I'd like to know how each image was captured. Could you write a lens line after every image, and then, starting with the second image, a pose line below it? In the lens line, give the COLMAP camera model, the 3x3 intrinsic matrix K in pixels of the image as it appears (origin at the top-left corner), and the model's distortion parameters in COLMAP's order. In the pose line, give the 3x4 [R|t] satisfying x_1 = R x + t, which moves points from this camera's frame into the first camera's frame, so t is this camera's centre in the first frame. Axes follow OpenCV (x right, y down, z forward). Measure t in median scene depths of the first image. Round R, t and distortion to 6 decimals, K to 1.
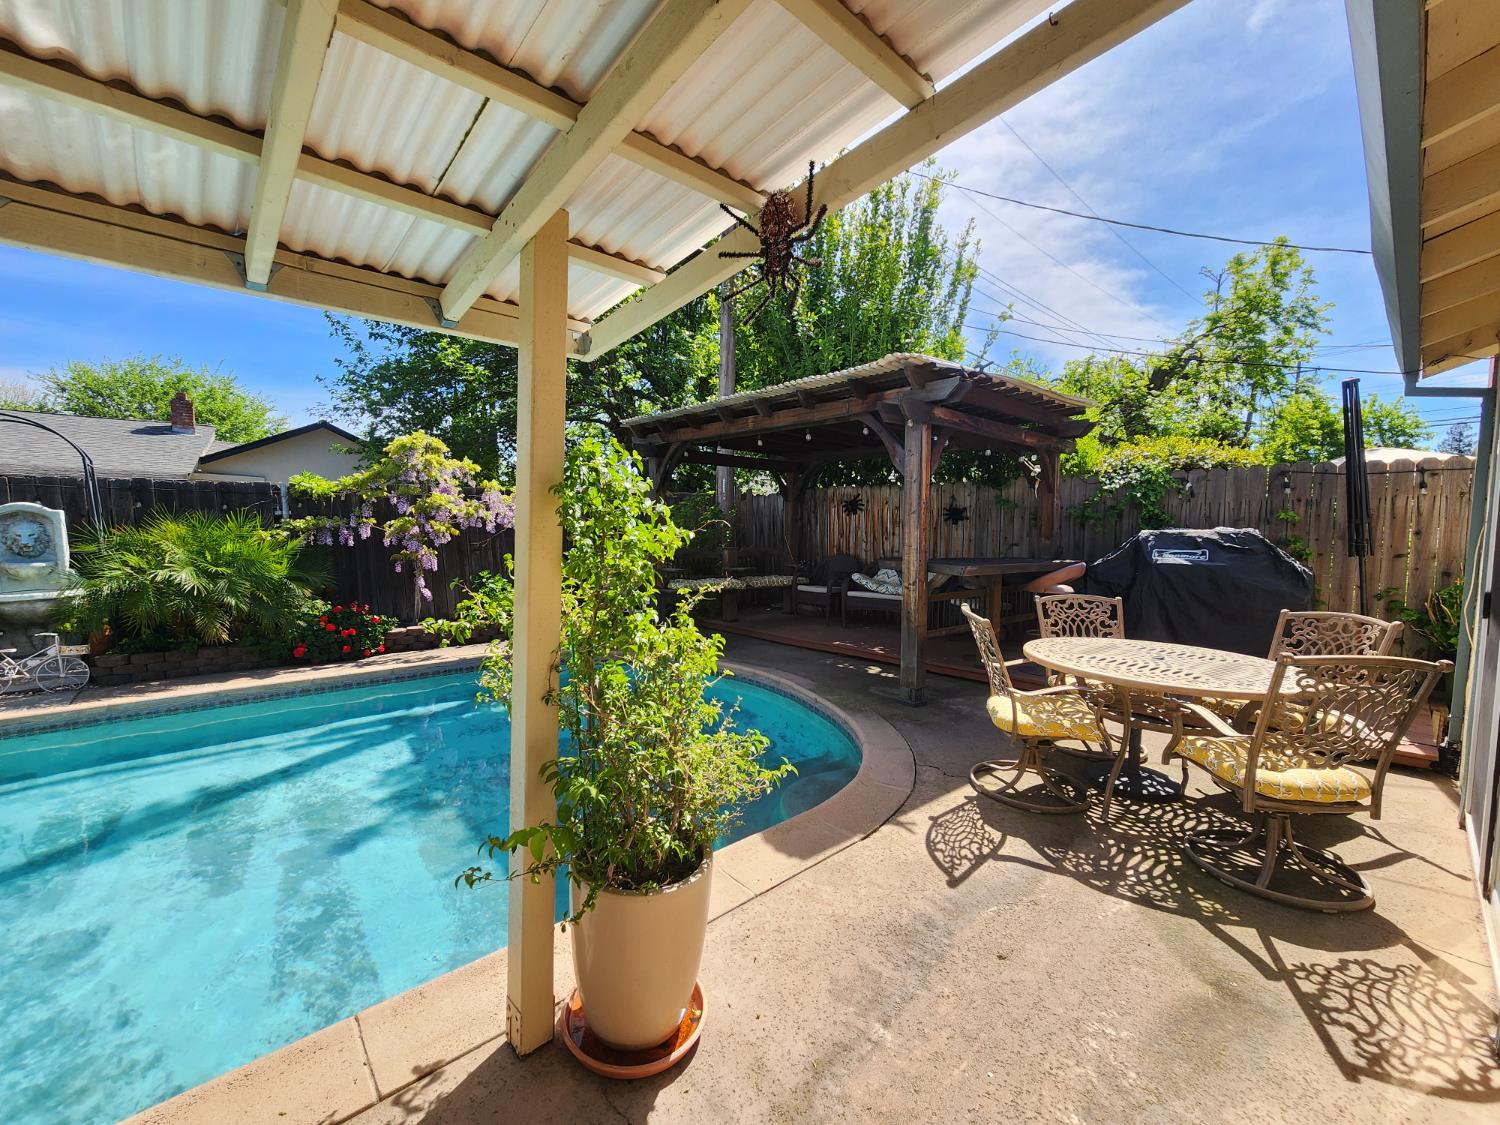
lens RADIAL K [[605.2, 0, 745.0], [0, 605.2, 574.1], [0, 0, 1]] dist [-0.002334, 0.000385]
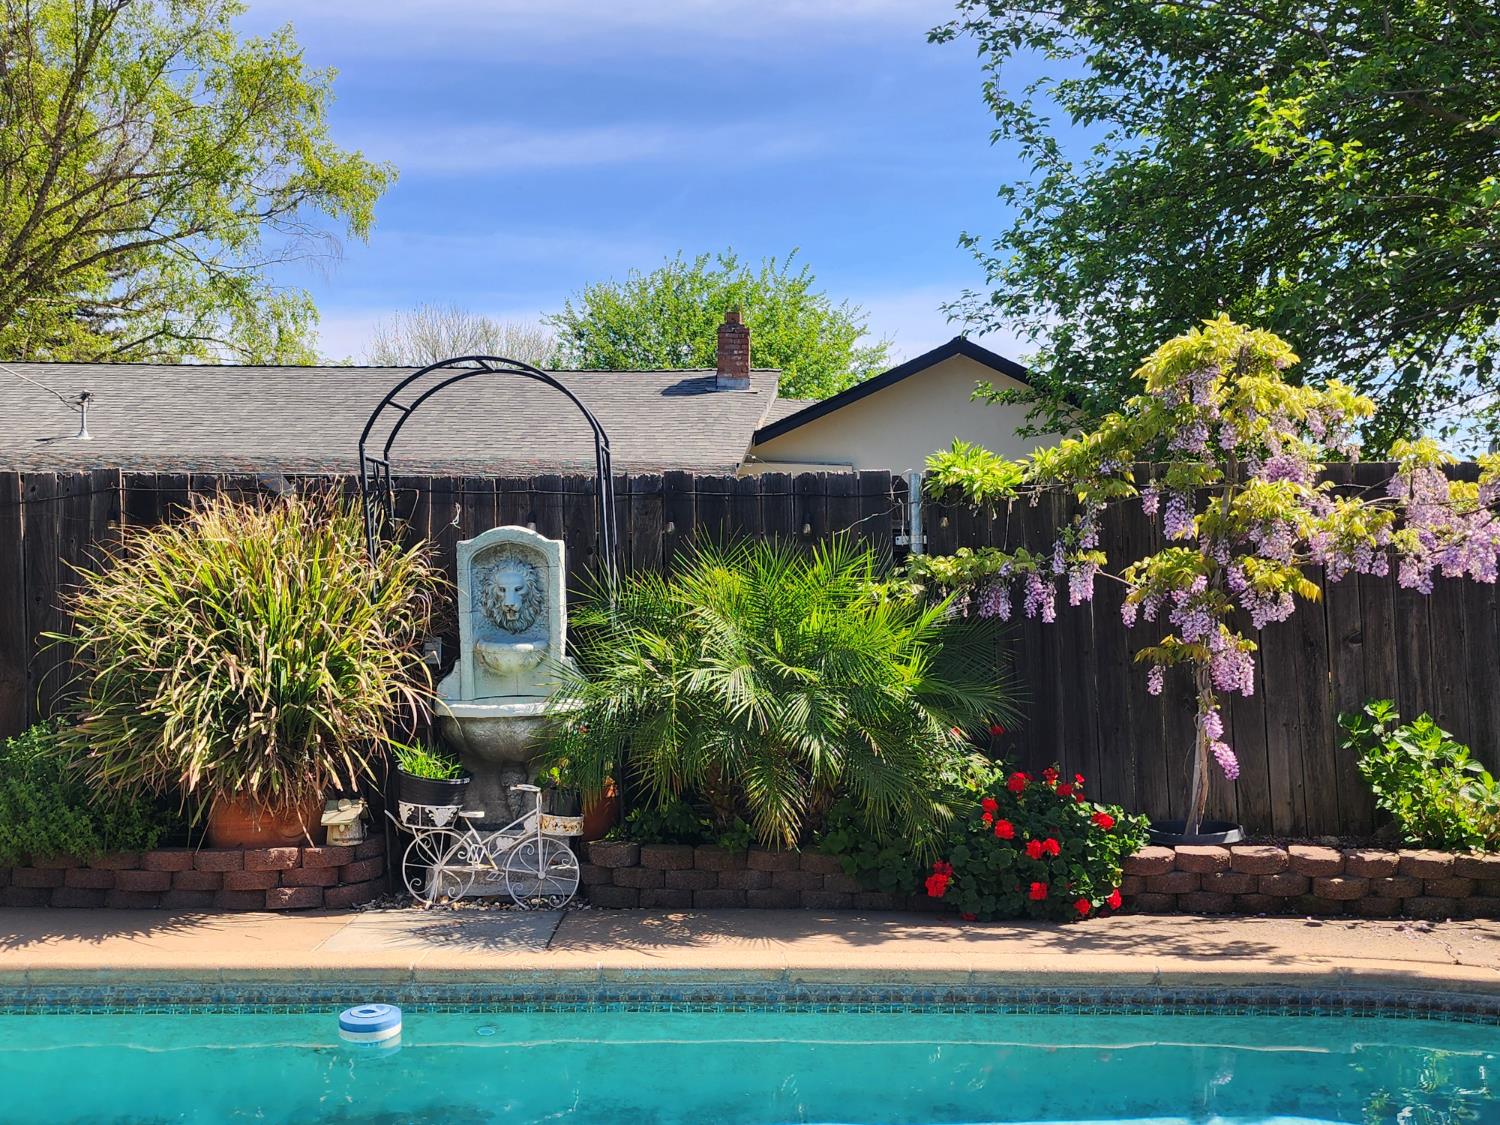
lens RADIAL K [[1008.5, 0, 748.9], [0, 1008.5, 559.1], [0, 0, 1]] dist [0.036557, 0.001103]
pose [[0.776510, 0.004055, -0.630092, -0.397262], [-0.047168, 0.997548, -0.051709, -0.045218], [0.628337, 0.069873, 0.774797, 0.370881]]
